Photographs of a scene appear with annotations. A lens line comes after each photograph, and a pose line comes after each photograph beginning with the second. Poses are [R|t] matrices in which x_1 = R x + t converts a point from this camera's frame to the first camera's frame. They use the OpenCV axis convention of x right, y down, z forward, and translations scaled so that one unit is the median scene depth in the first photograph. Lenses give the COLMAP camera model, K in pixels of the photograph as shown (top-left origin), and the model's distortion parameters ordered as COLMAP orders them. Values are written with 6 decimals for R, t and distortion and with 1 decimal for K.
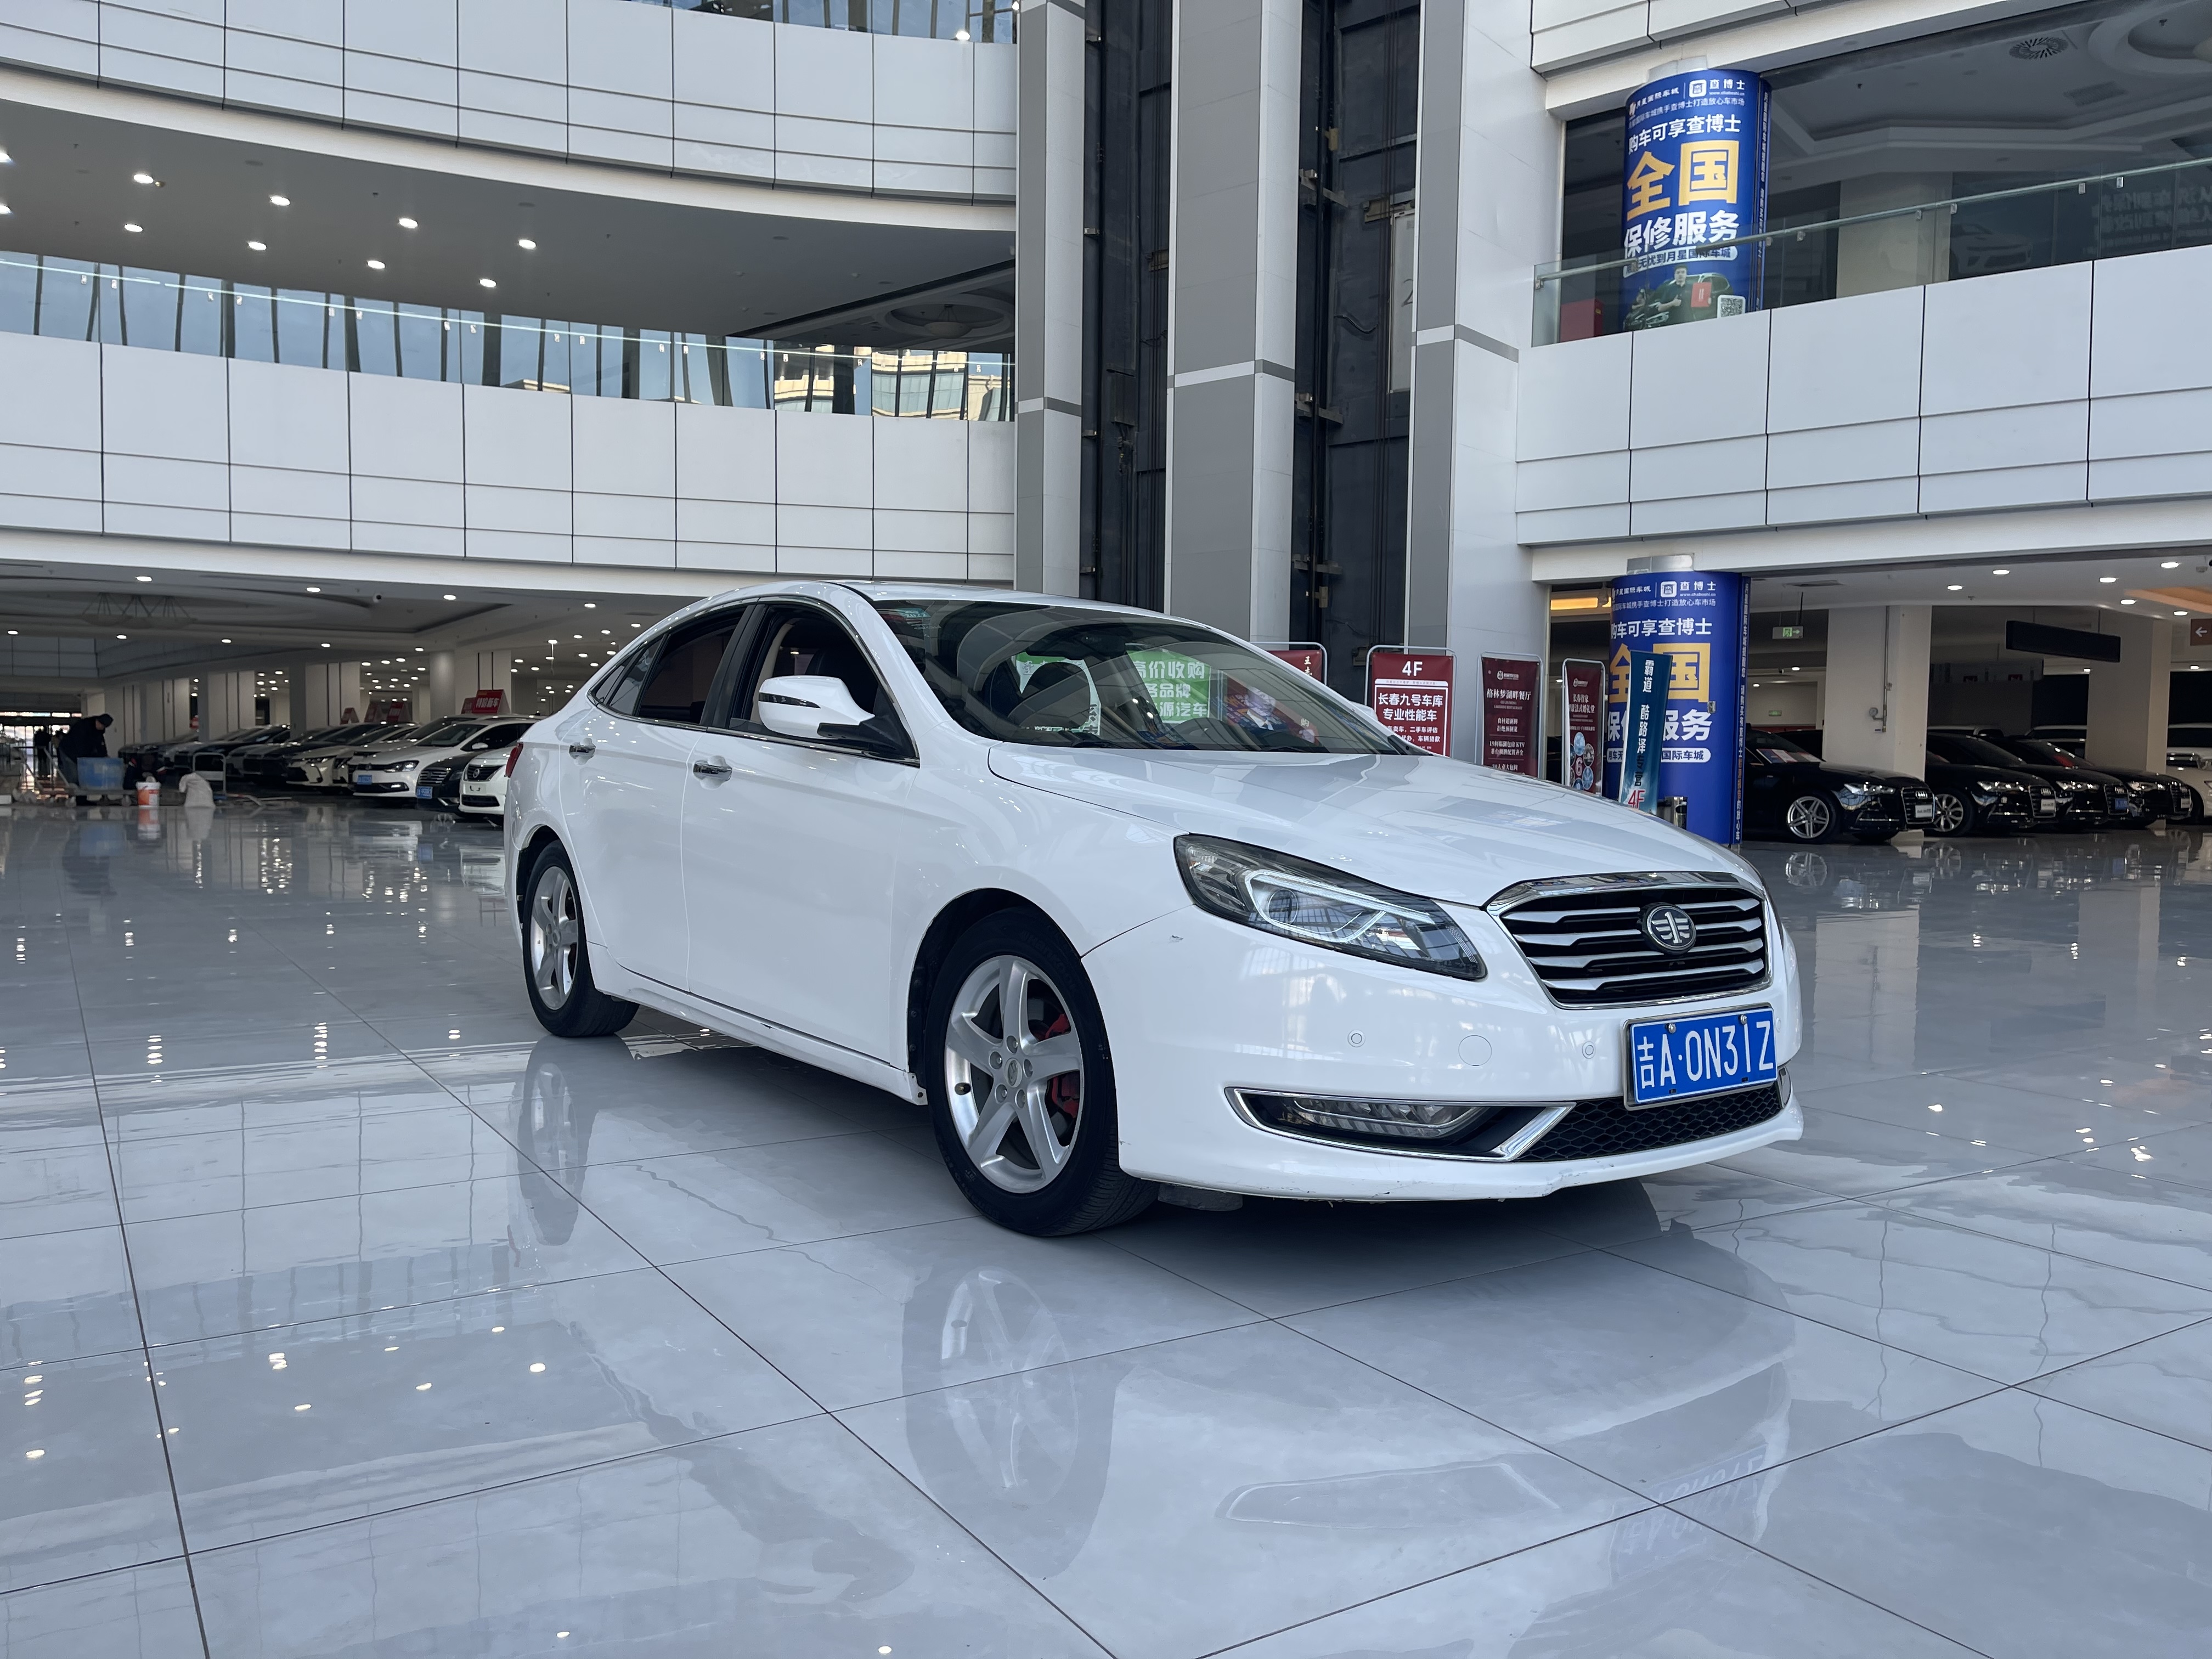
lens RADIAL K [[1621.8, 0, 1117.5], [0, 1621.8, 842.3], [0, 0, 1]] dist [0.041602, -0.050899]
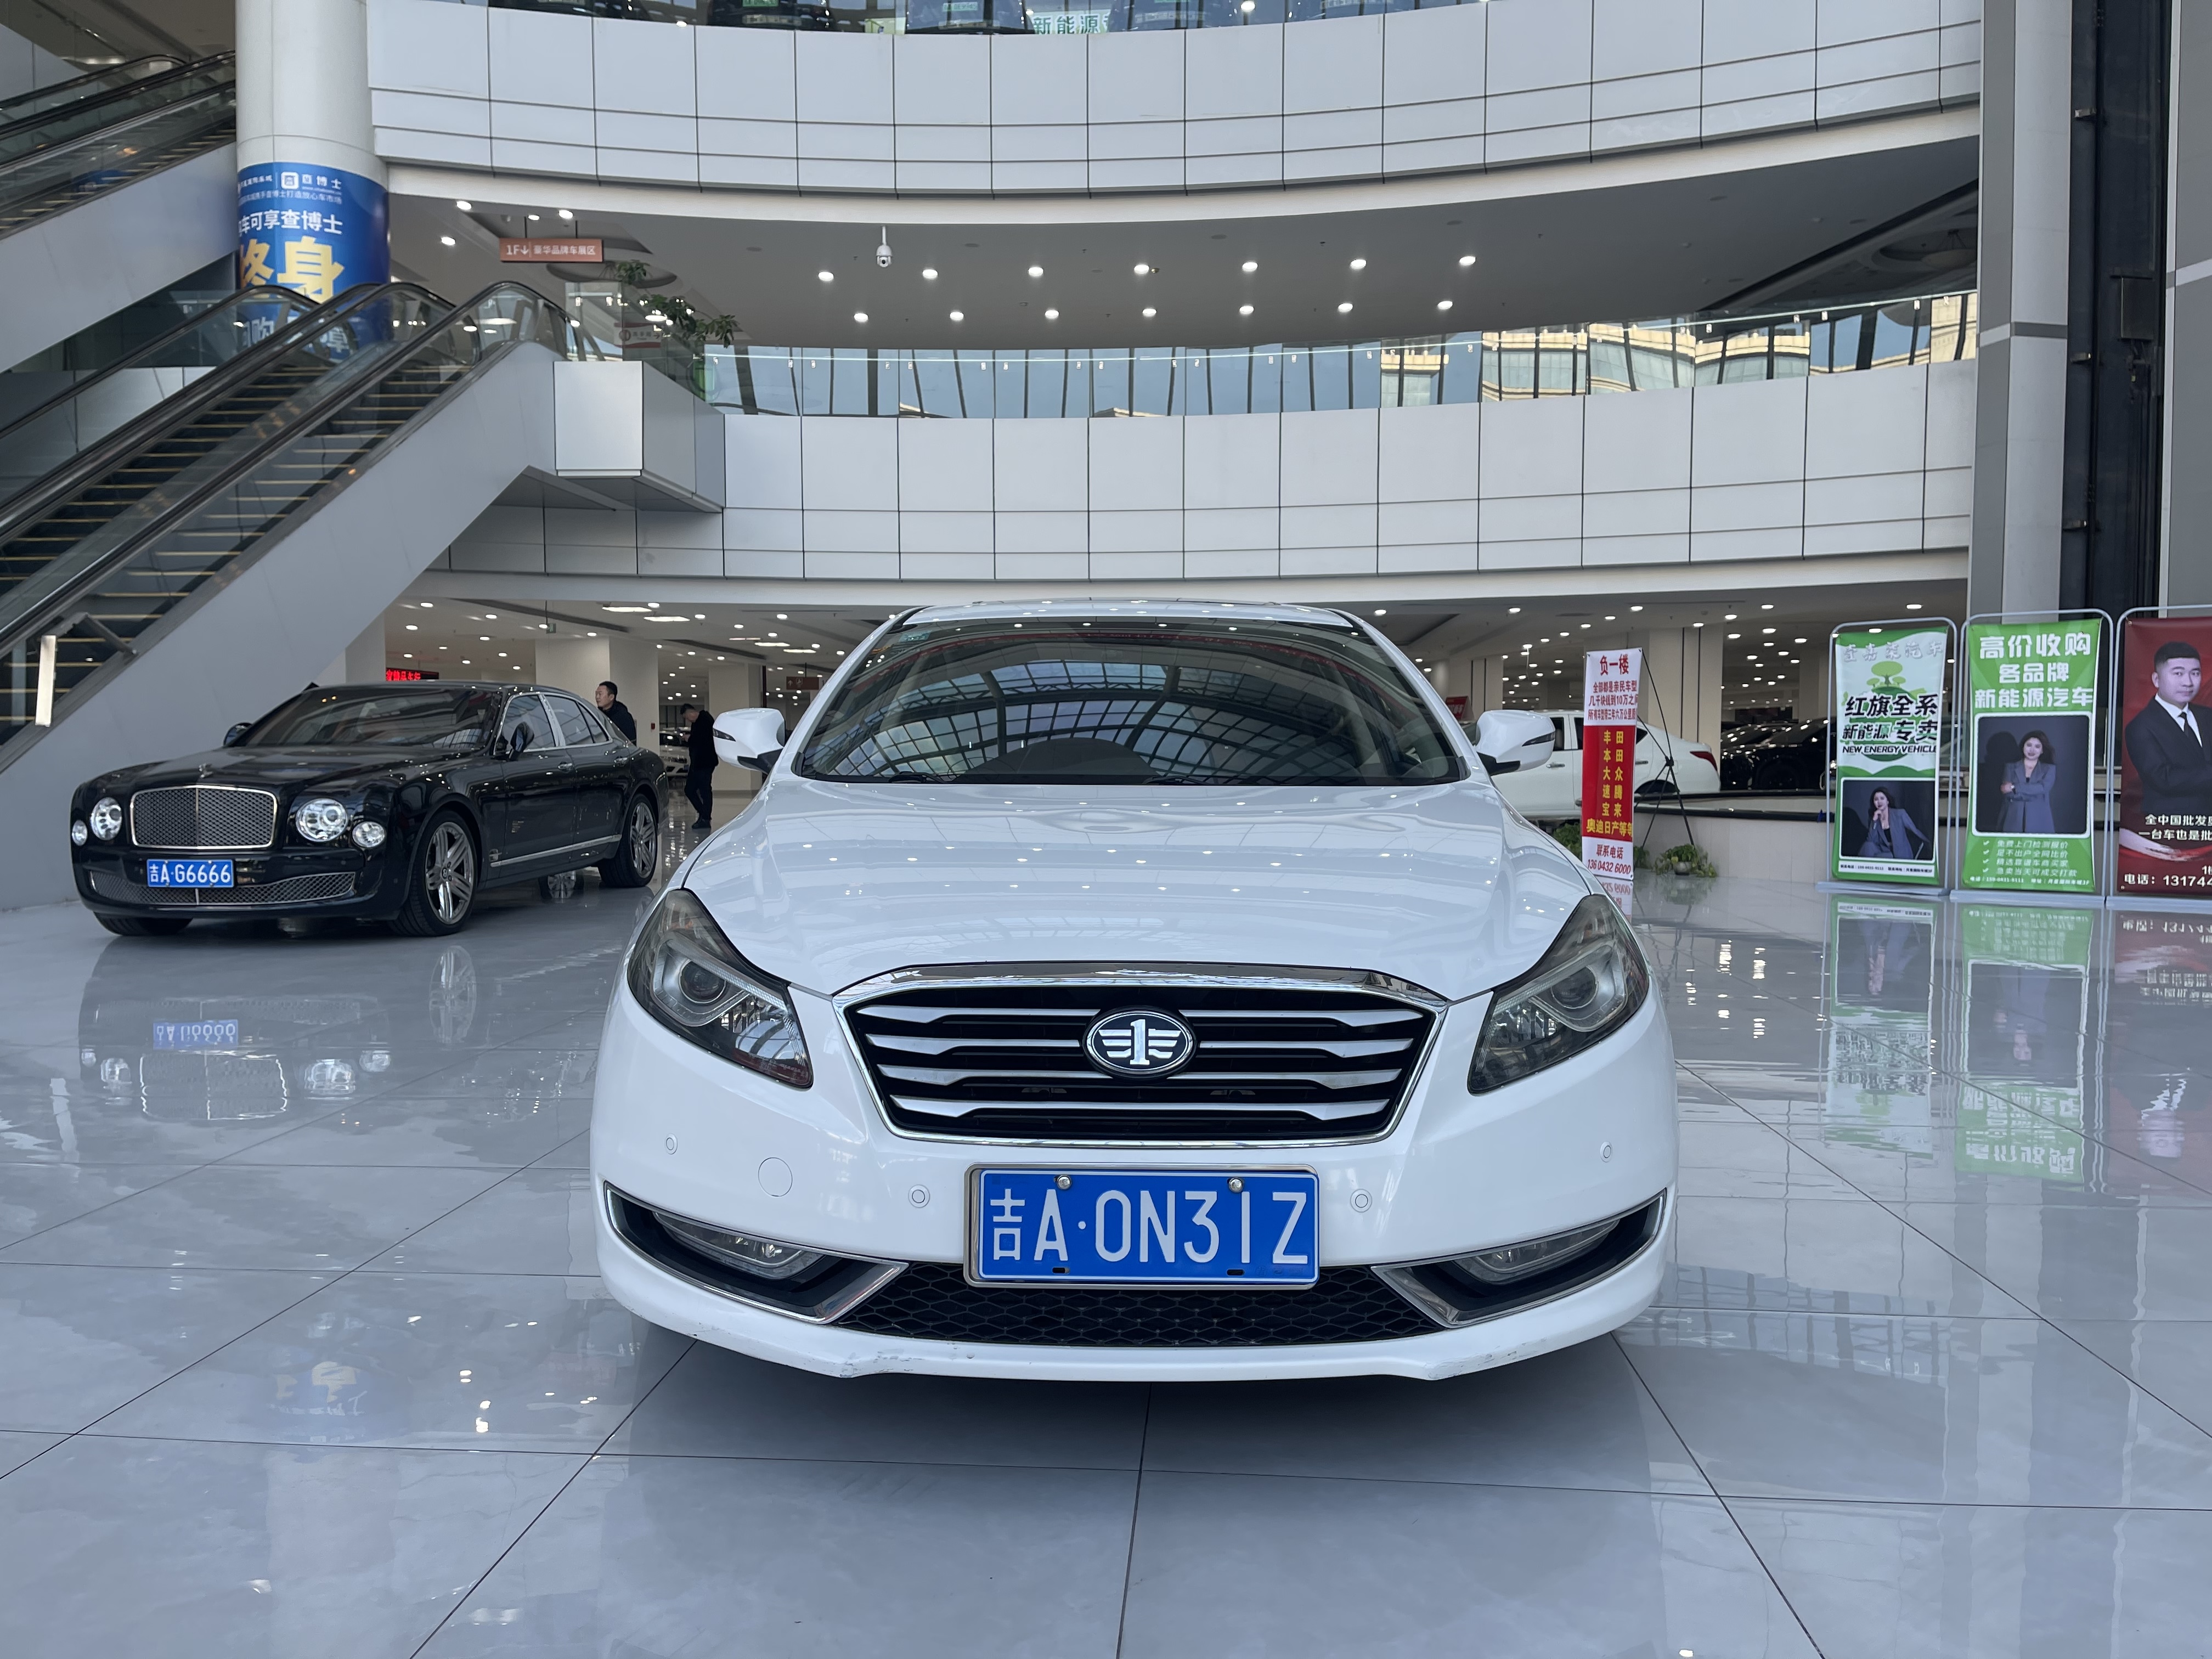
lens RADIAL K [[1621.8, 0, 1082.8], [0, 1621.8, 833.7], [0, 0, 1]] dist [0.041602, -0.050899]
pose [[0.801389, 0.015232, -0.597949, 0.733464], [-0.017855, 0.999839, 0.001539, -0.039469], [0.597877, 0.009443, 0.801532, 0.403721]]
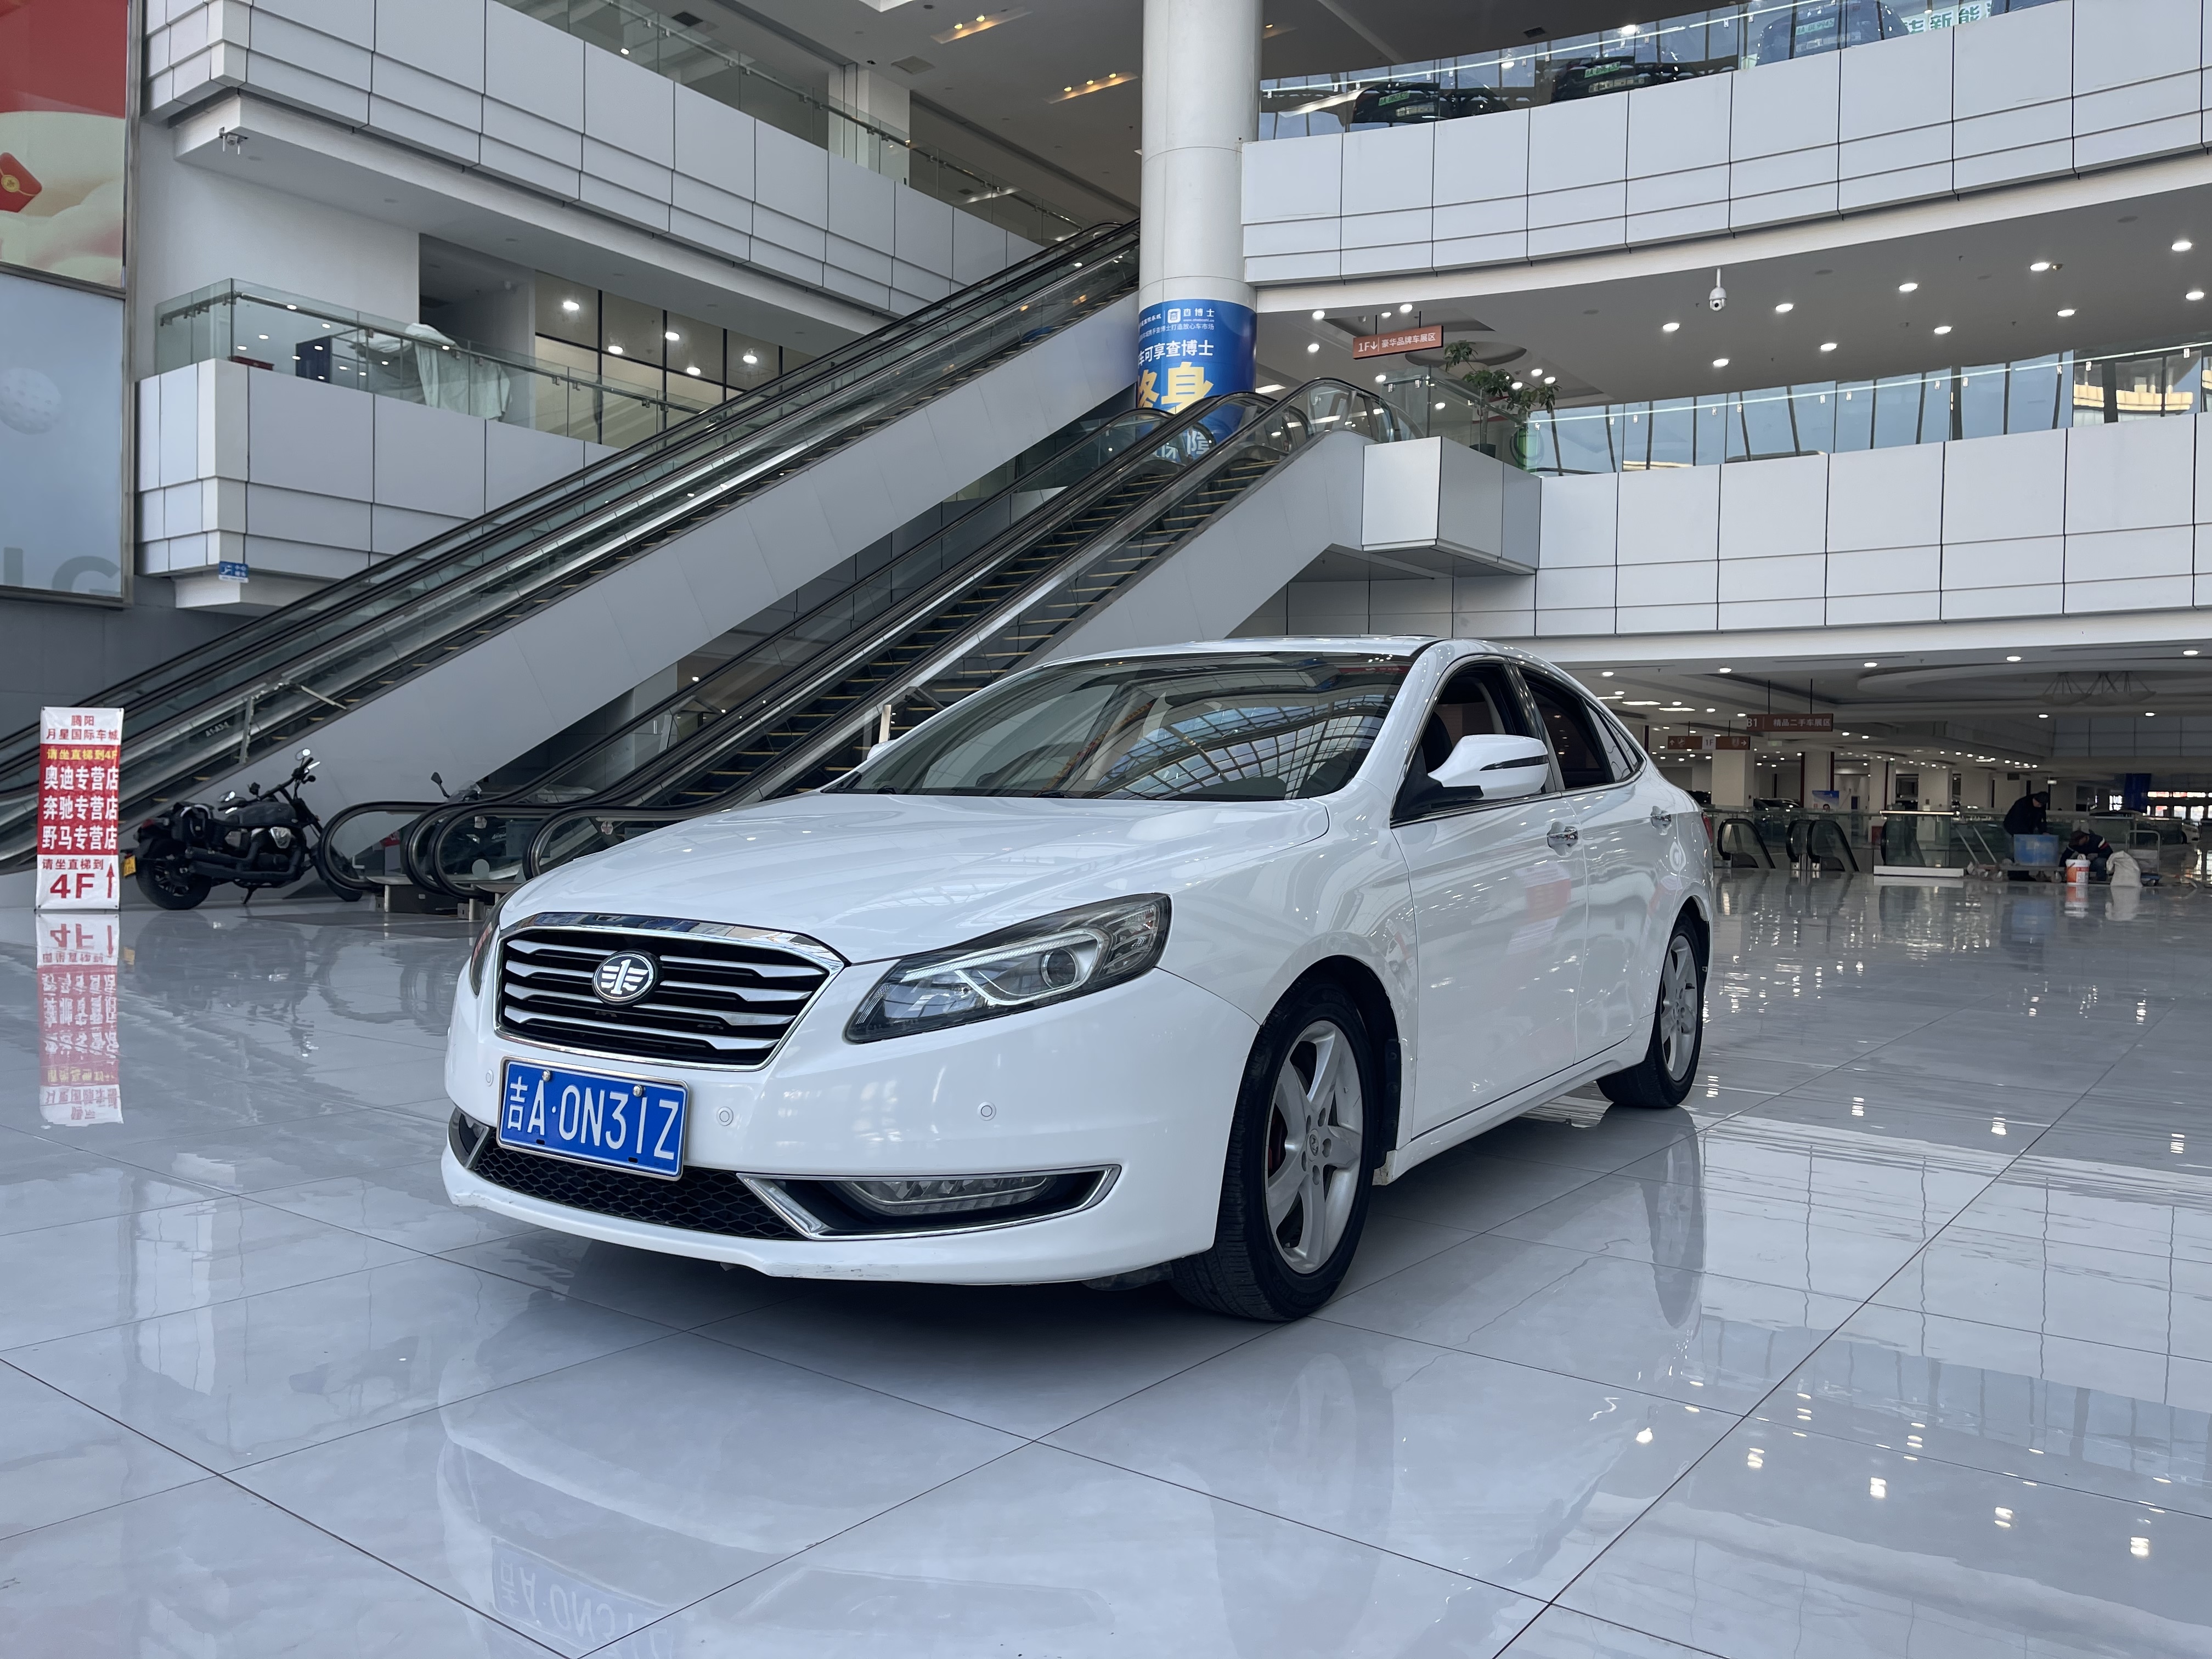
lens RADIAL K [[1621.8, 0, 1116.2], [0, 1621.8, 819.3], [0, 0, 1]] dist [0.041602, -0.050899]
pose [[0.371309, -0.003305, -0.928504, 1.278074], [-0.055715, 0.998112, -0.025833, -0.028090], [0.926836, 0.061324, 0.370424, 0.895673]]
